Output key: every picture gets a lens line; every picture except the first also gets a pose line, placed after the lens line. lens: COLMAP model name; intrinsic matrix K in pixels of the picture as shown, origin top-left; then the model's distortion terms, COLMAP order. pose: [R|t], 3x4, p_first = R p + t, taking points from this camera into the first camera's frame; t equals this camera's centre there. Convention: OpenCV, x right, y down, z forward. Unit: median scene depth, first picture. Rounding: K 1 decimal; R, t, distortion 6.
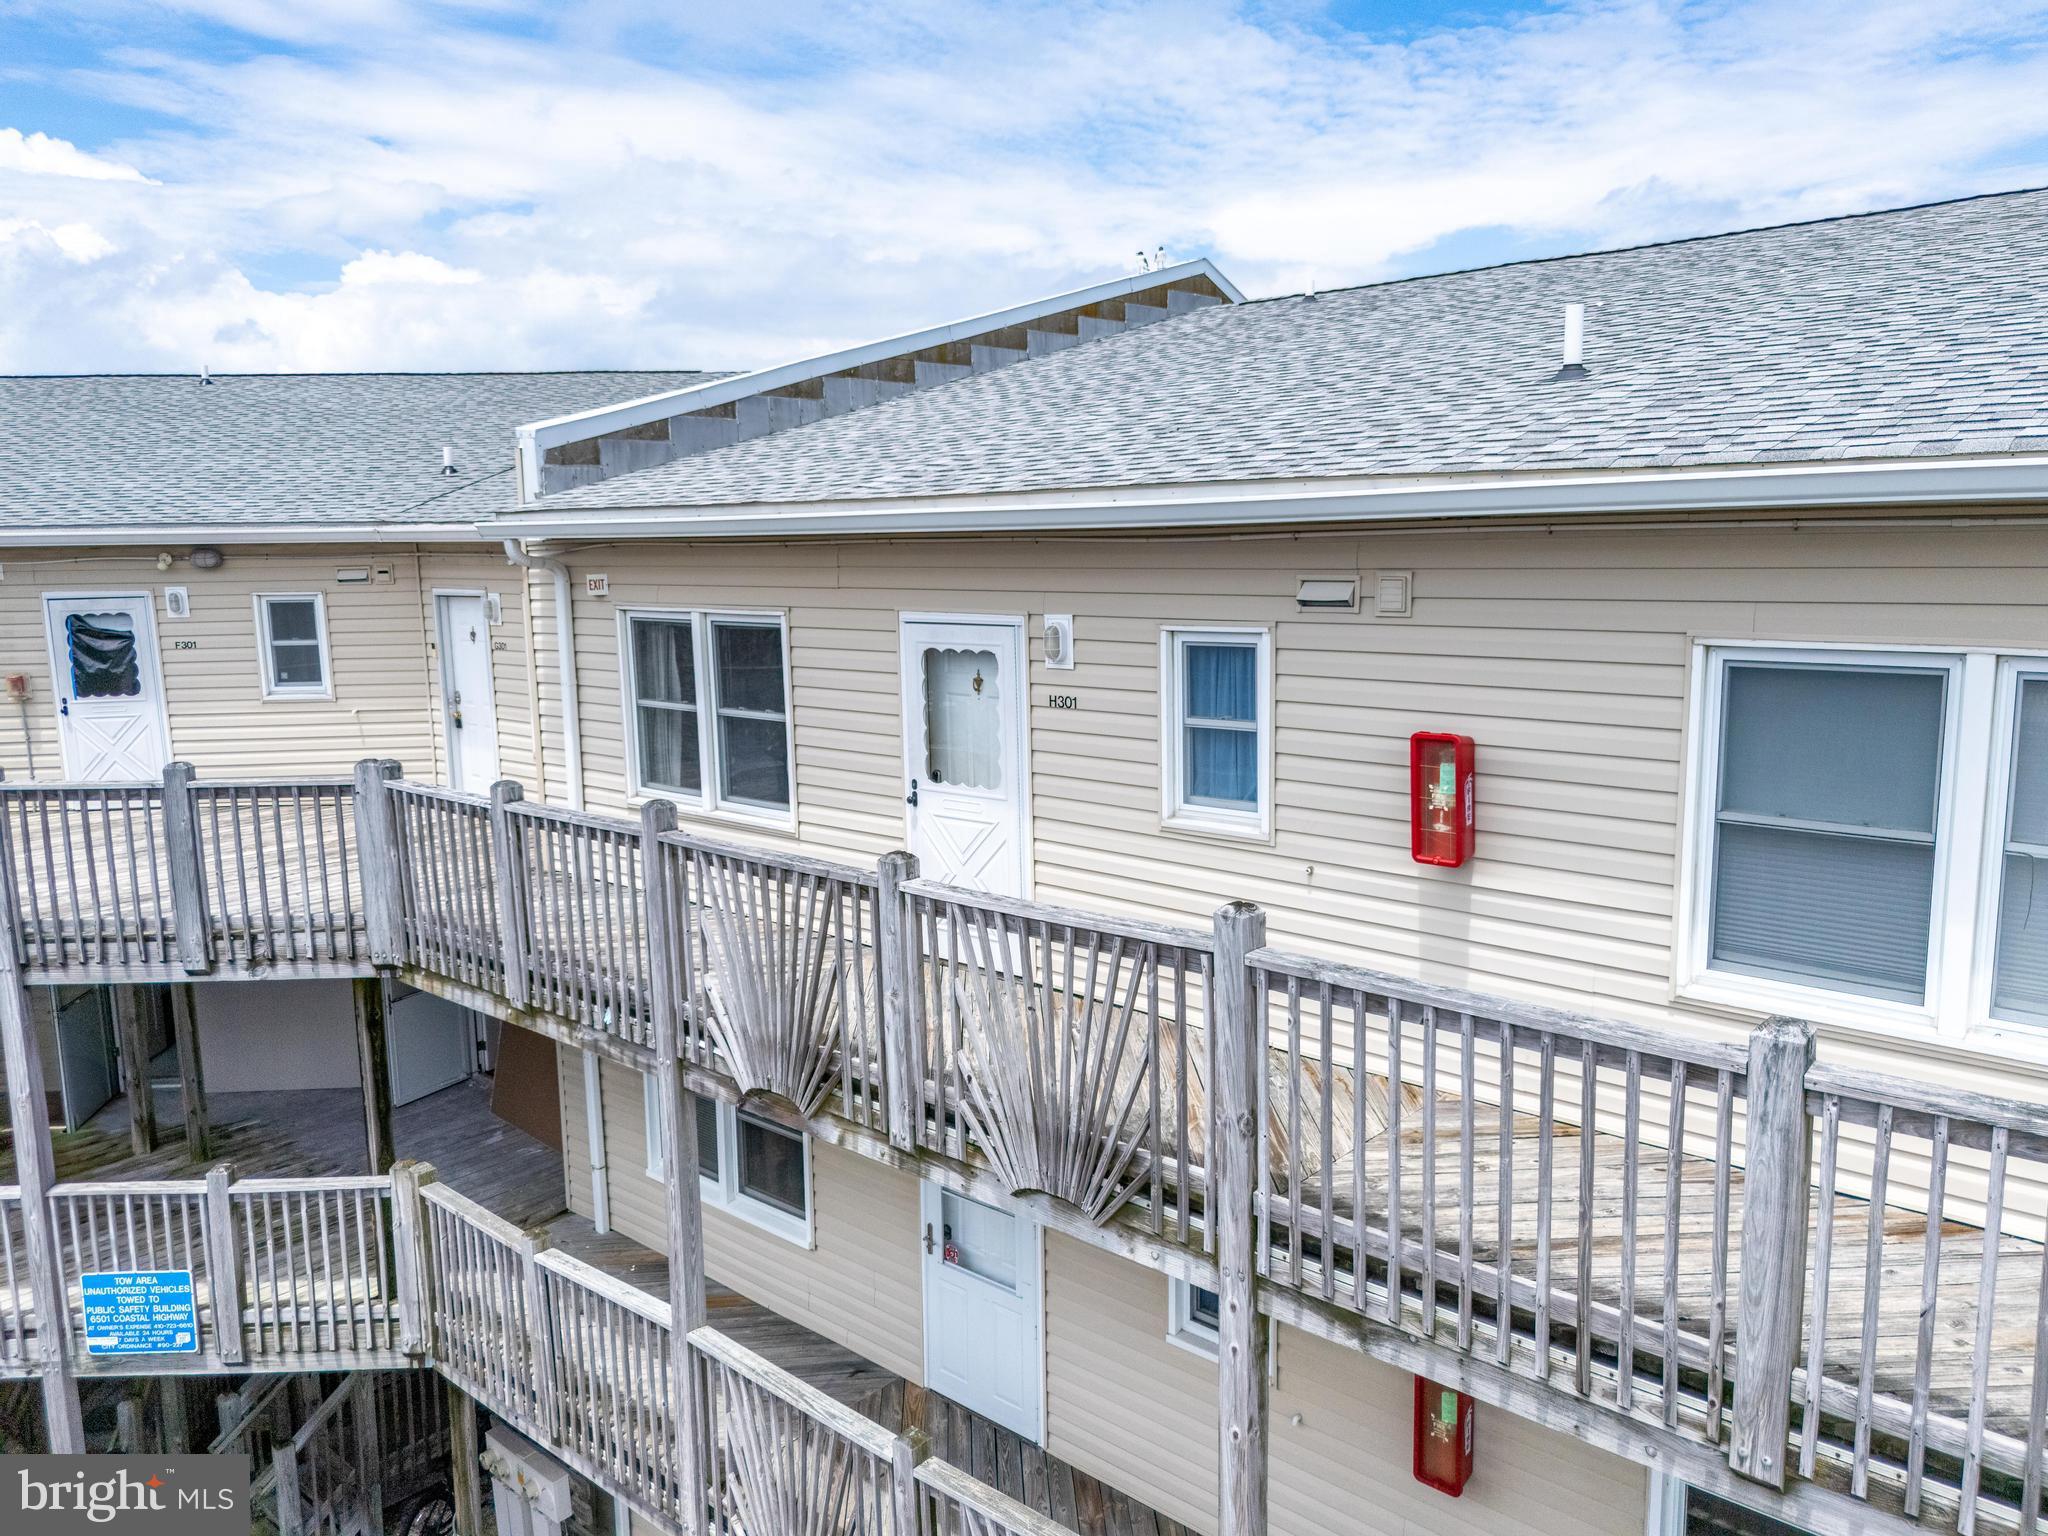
lens RADIAL K [[1506.9, 0, 1024.3], [0, 1506.9, 787.0], [0, 0, 1]] dist [0.069325, -0.068451]
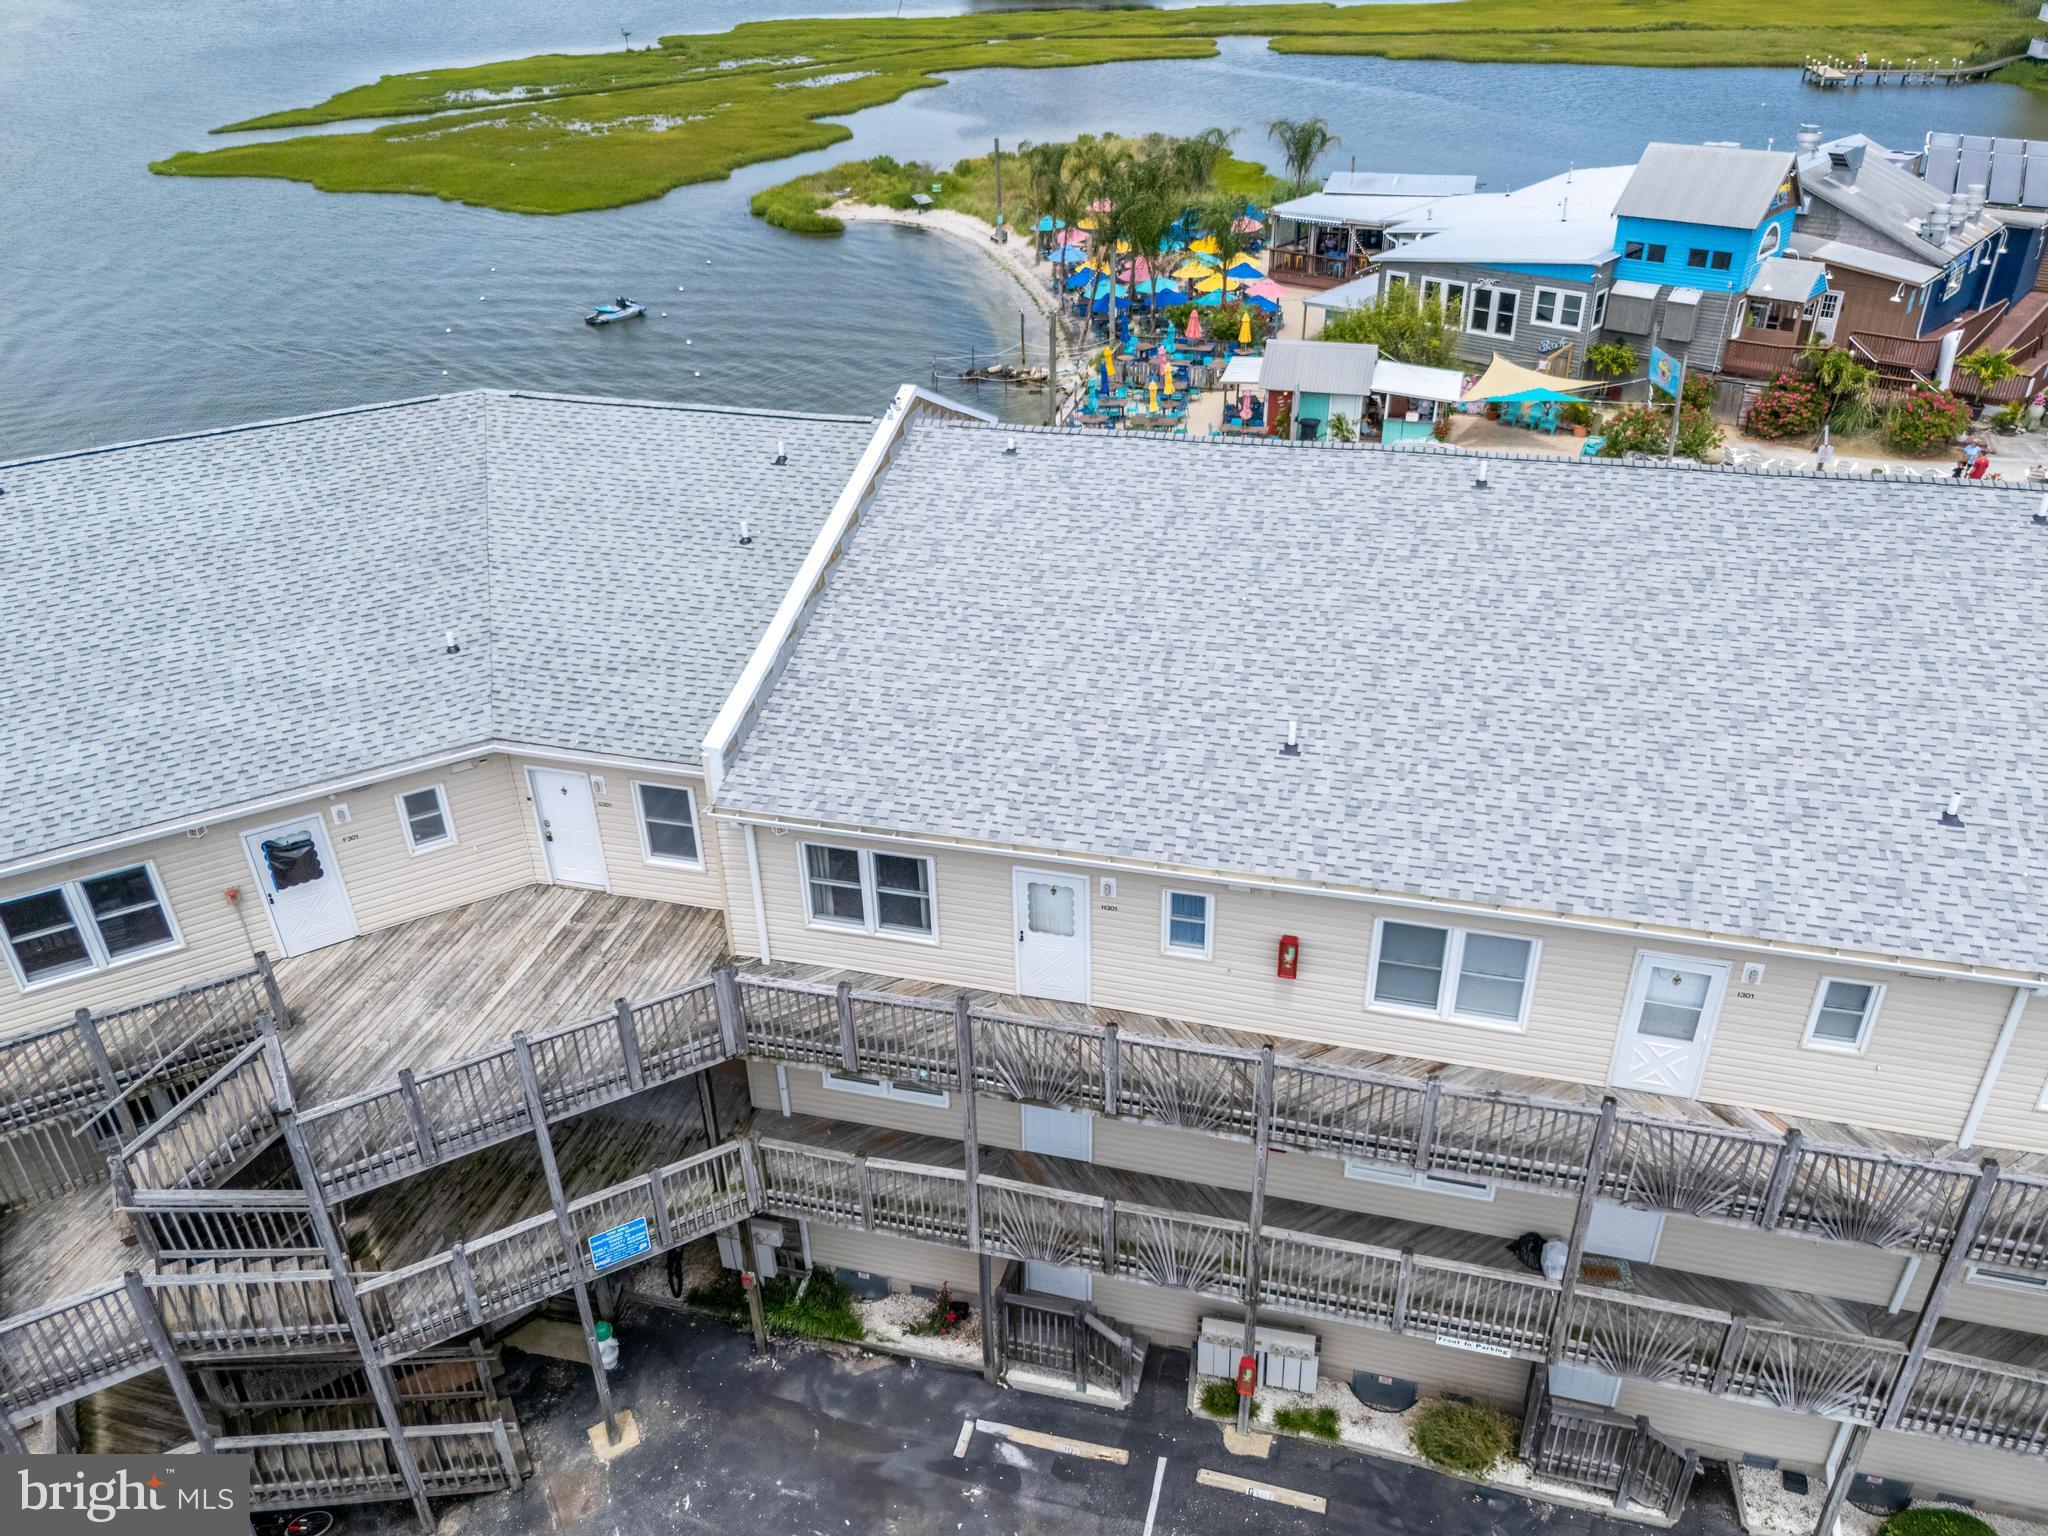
lens RADIAL K [[1473.4, 0, 1024.0], [0, 1473.4, 768.0], [0, 0, 1]] dist [0.025044, 0.000366]
pose [[0.887547, -0.243505, 0.391107, -0.993052], [0.087503, 0.922555, 0.375813, -1.201754], [-0.452330, -0.299329, 0.840119, -0.849372]]
